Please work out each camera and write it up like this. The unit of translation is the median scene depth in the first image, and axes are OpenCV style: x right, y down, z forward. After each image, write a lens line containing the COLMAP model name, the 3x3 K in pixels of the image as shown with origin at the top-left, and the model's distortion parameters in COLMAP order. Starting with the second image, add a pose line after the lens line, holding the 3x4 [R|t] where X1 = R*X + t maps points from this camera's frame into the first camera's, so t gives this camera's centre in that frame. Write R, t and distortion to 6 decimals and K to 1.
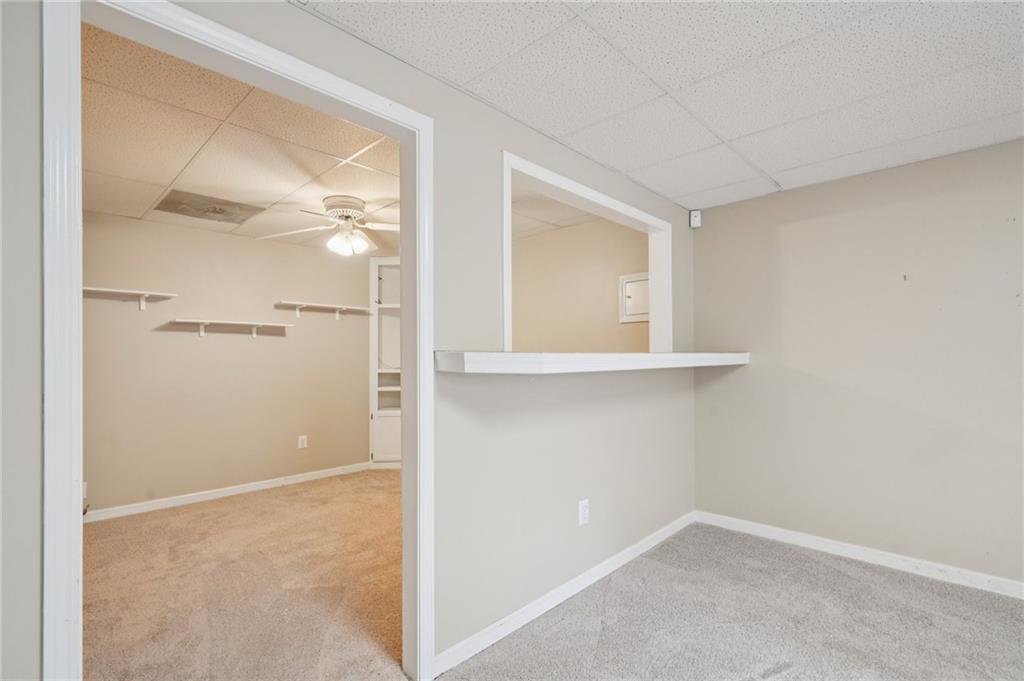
lens RADIAL K [[470.8, 0, 511.7], [0, 470.8, 357.7], [0, 0, 1]] dist [0.002701, -0.000073]
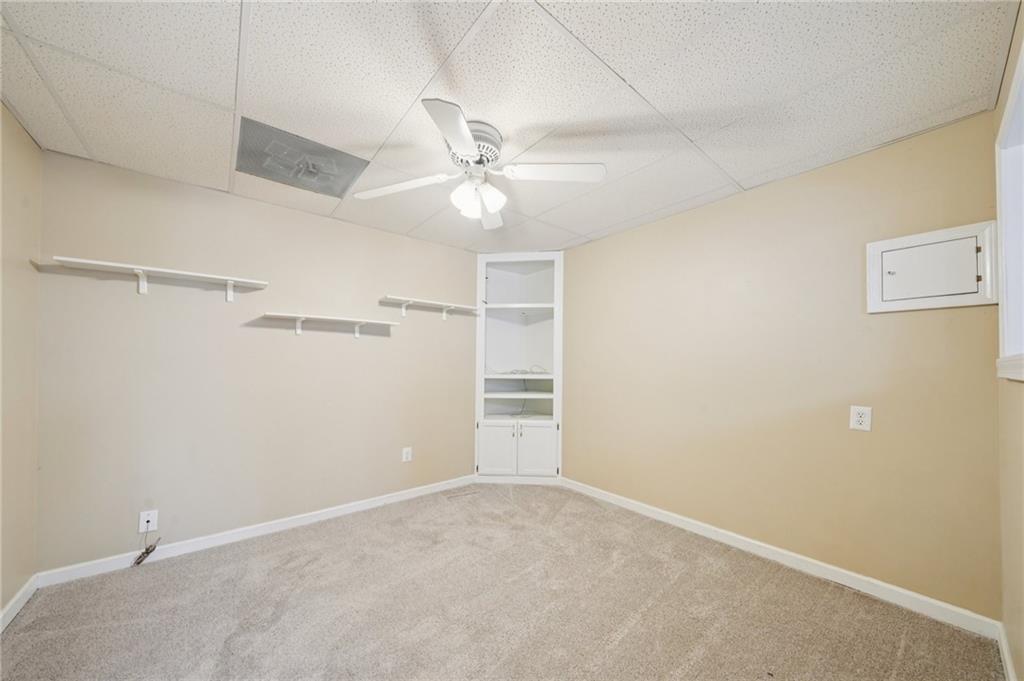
lens RADIAL K [[362.9, 0, 508.2], [0, 362.9, 362.3], [0, 0, 1]] dist [-0.004003, -0.000118]
pose [[0.991699, 0.011444, -0.128071, -0.195242], [-0.011903, 0.999925, -0.002822, 0.003039], [0.128029, 0.004323, 0.991761, 0.398144]]
